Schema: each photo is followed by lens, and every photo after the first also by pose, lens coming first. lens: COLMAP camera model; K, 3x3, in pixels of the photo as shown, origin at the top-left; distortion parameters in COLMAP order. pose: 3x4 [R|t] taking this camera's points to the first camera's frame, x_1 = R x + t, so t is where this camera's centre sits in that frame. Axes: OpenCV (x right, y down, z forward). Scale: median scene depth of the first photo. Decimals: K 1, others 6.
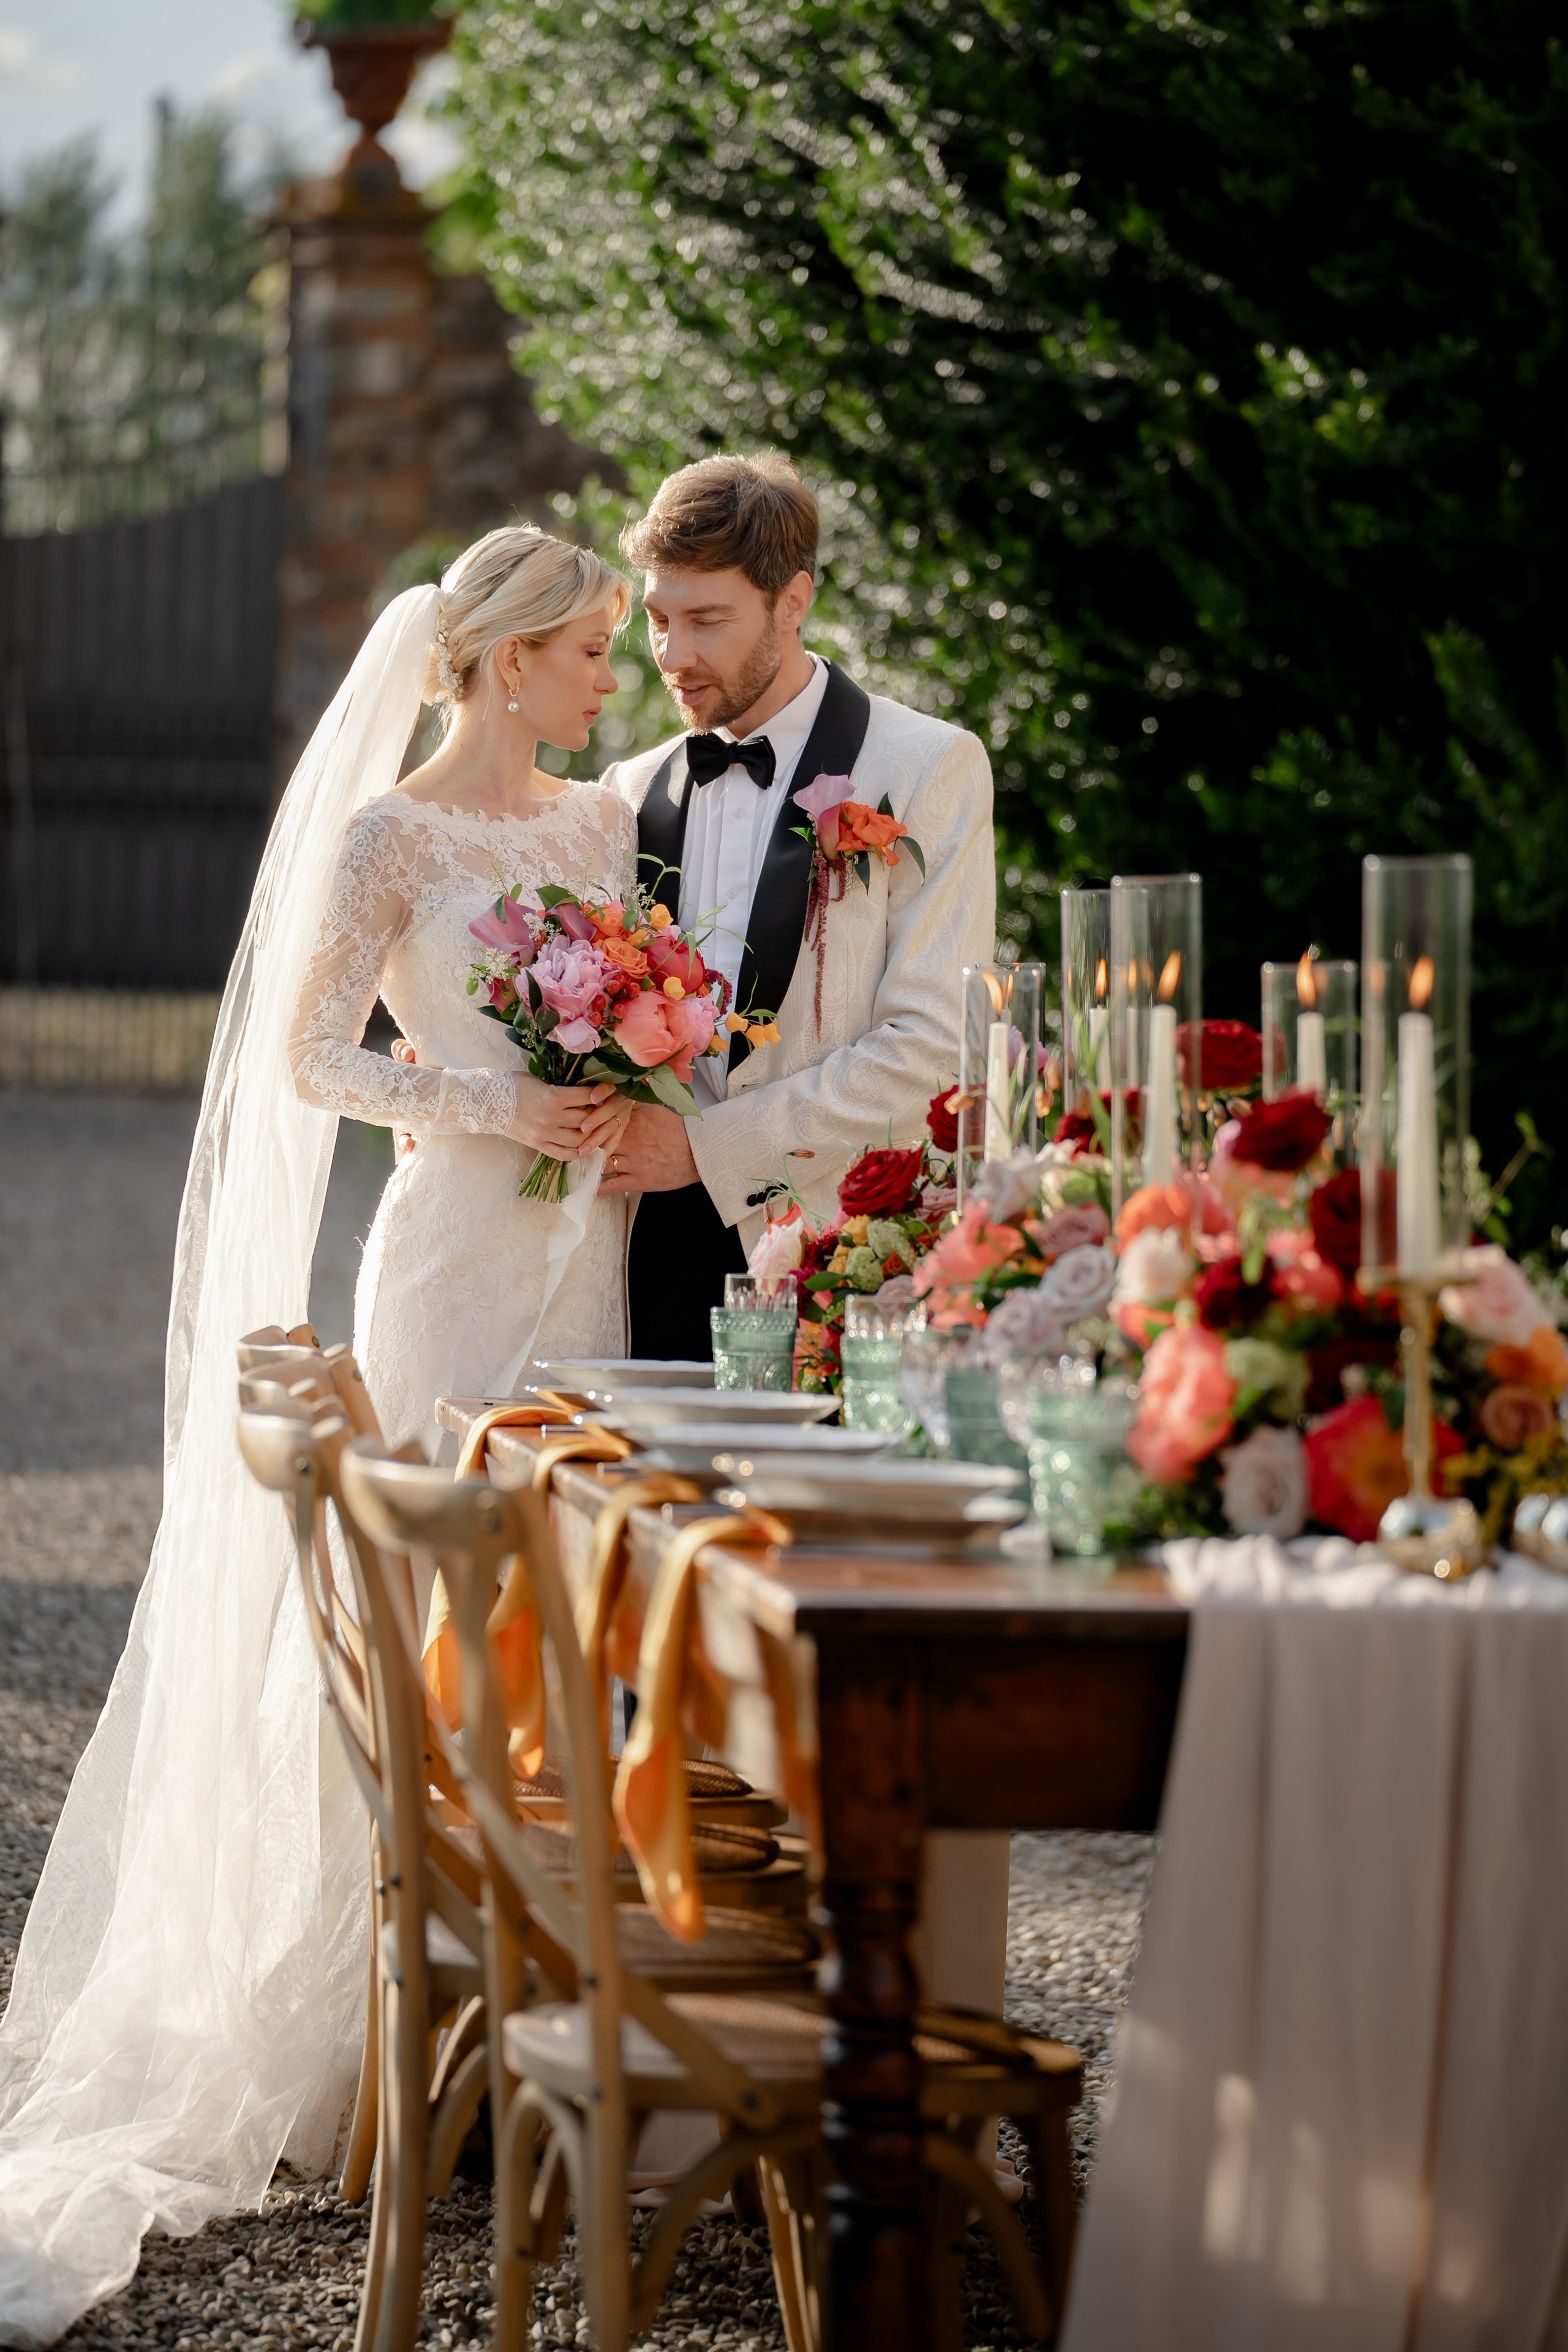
lens RADIAL K [[7802.4, 0, 854.9], [0, 7802.4, 1328.2], [0, 0, 1]] dist [-5.916479, 176.465049]
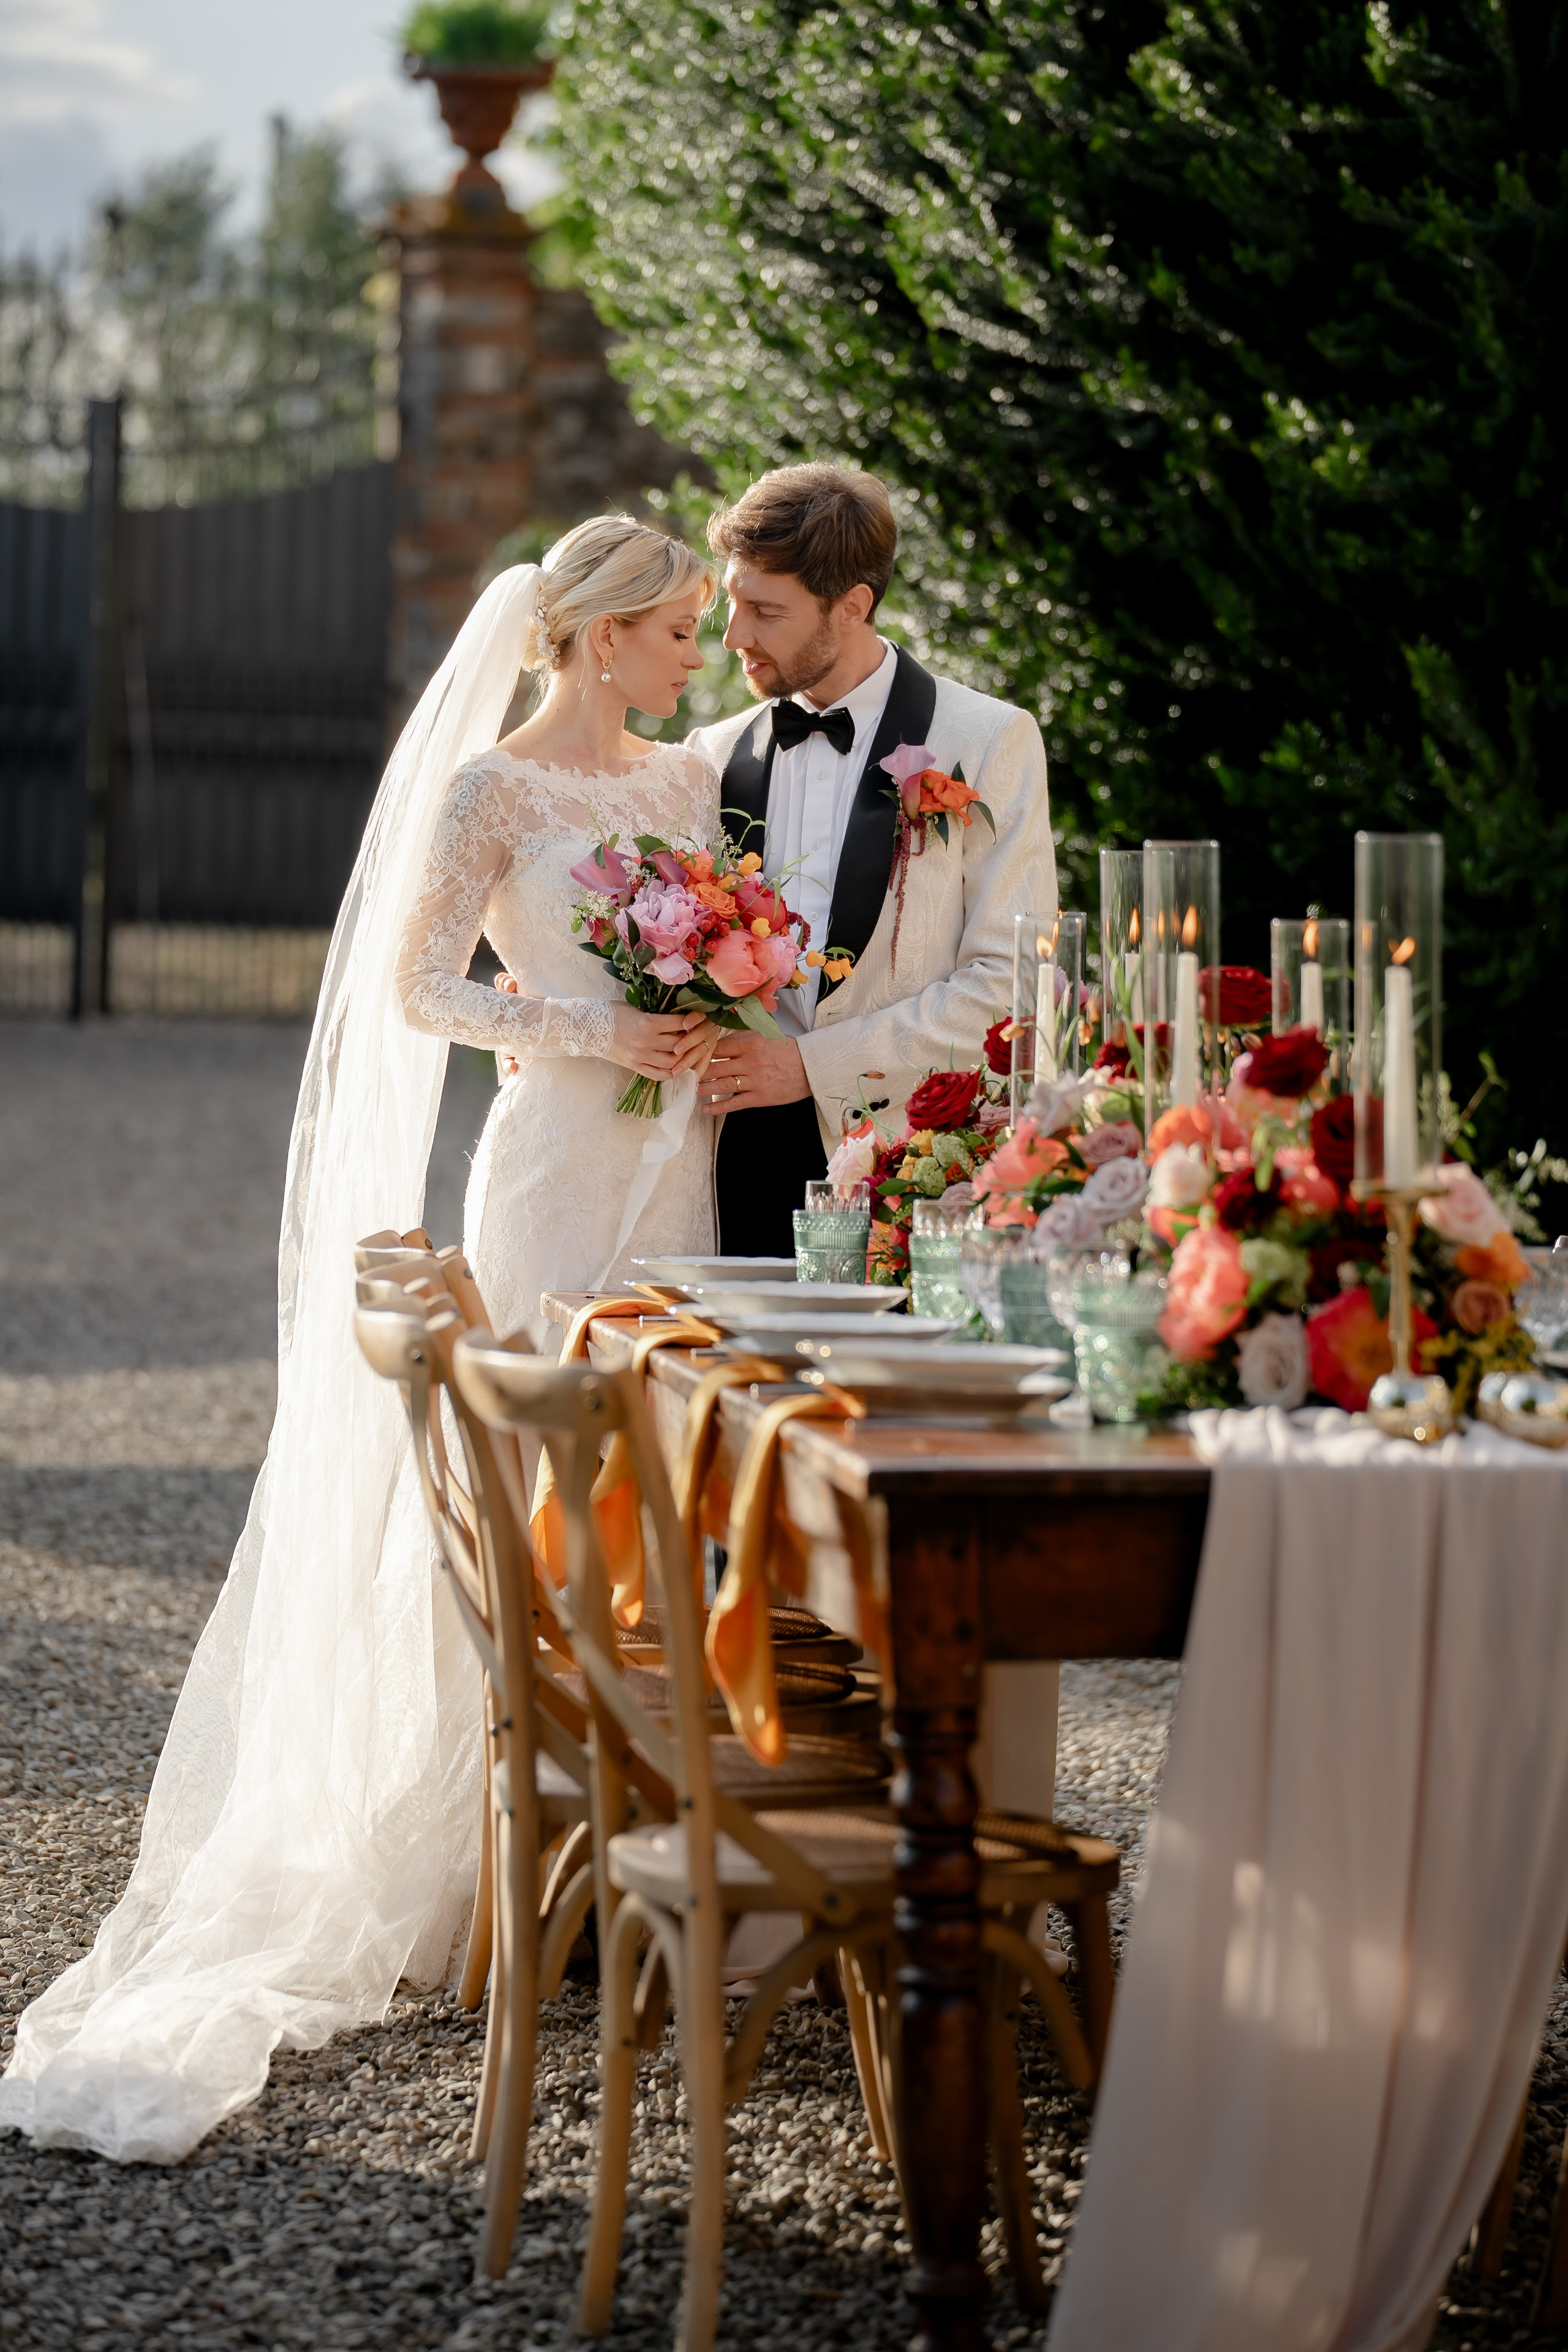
lens RADIAL K [[7802.4, 0, 854.9], [0, 7802.4, 1328.2], [0, 0, 1]] dist [-5.916479, 176.465049]
pose [[0.999979, 0.000082, -0.006454, -0.002430], [0.000001, 0.999918, 0.012776, 0.000089], [0.006454, -0.012776, 0.999898, -0.143444]]
